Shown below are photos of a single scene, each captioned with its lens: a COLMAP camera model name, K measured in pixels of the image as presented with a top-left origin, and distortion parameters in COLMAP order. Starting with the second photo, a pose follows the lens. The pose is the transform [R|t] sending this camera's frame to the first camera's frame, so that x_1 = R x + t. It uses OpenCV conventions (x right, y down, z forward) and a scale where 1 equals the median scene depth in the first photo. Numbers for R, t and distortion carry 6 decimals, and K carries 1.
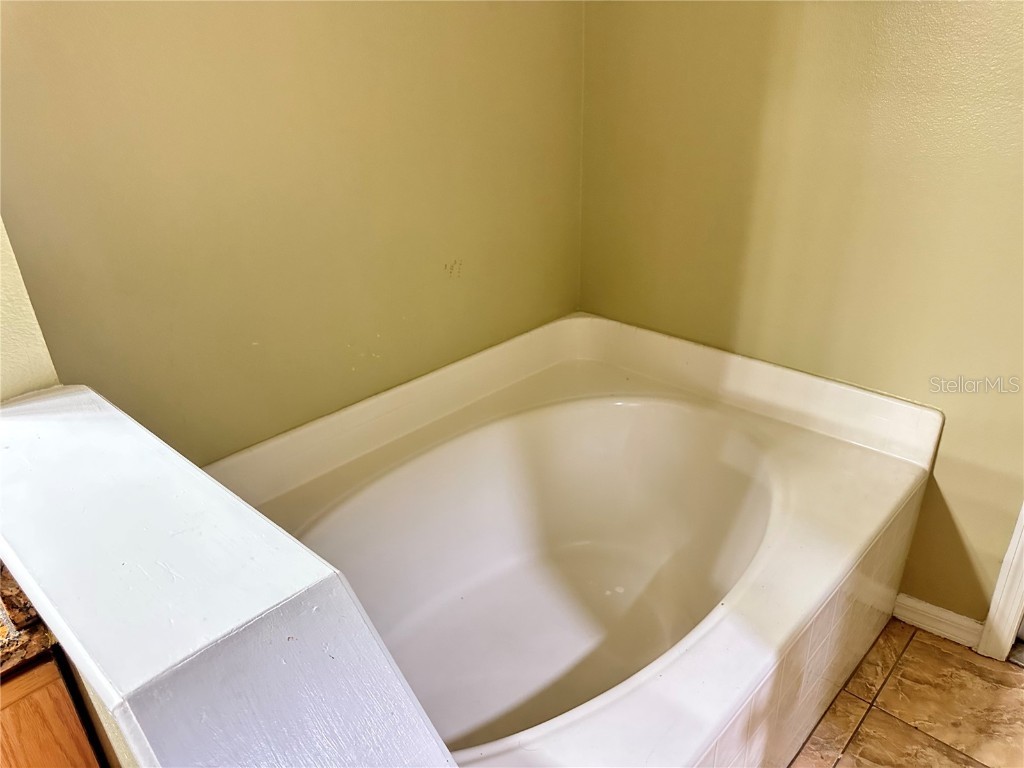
lens RADIAL K [[720.3, 0, 517.8], [0, 720.3, 384.8], [0, 0, 1]] dist [0.085195, -0.113529]
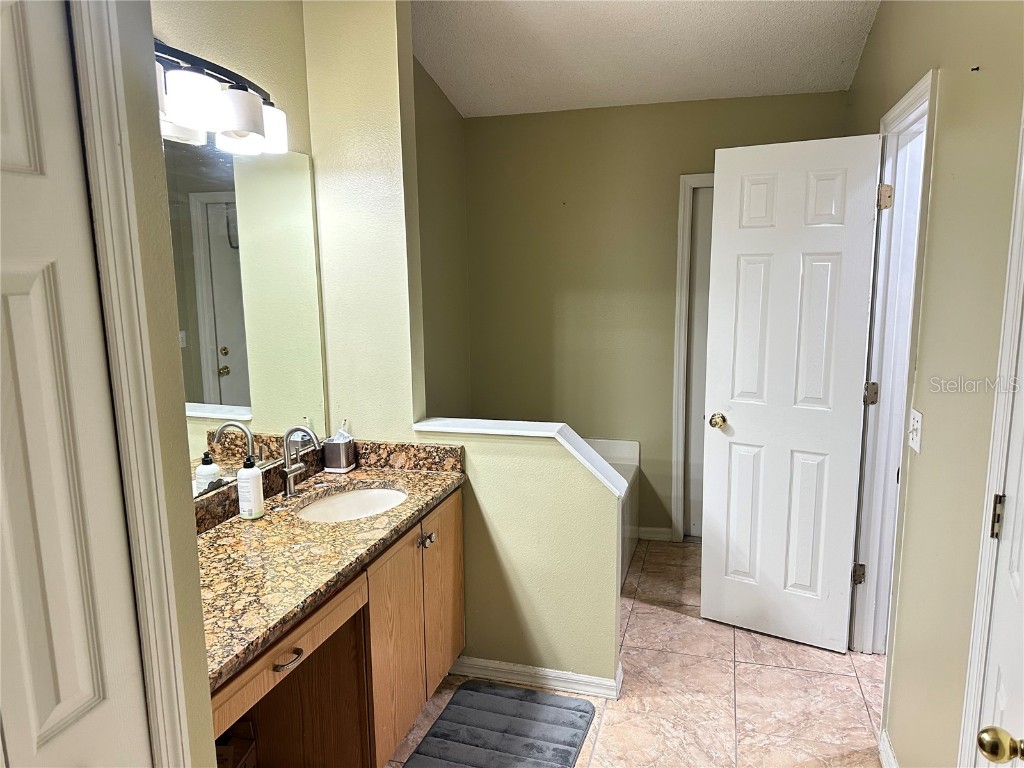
lens RADIAL K [[720.3, 0, 517.8], [0, 720.3, 384.8], [0, 0, 1]] dist [0.085195, -0.113529]
pose [[0.889115, -0.062774, 0.453359, -0.926584], [0.192811, 0.949735, -0.246633, 0.378487], [-0.415089, 0.306697, 0.856527, -1.056899]]
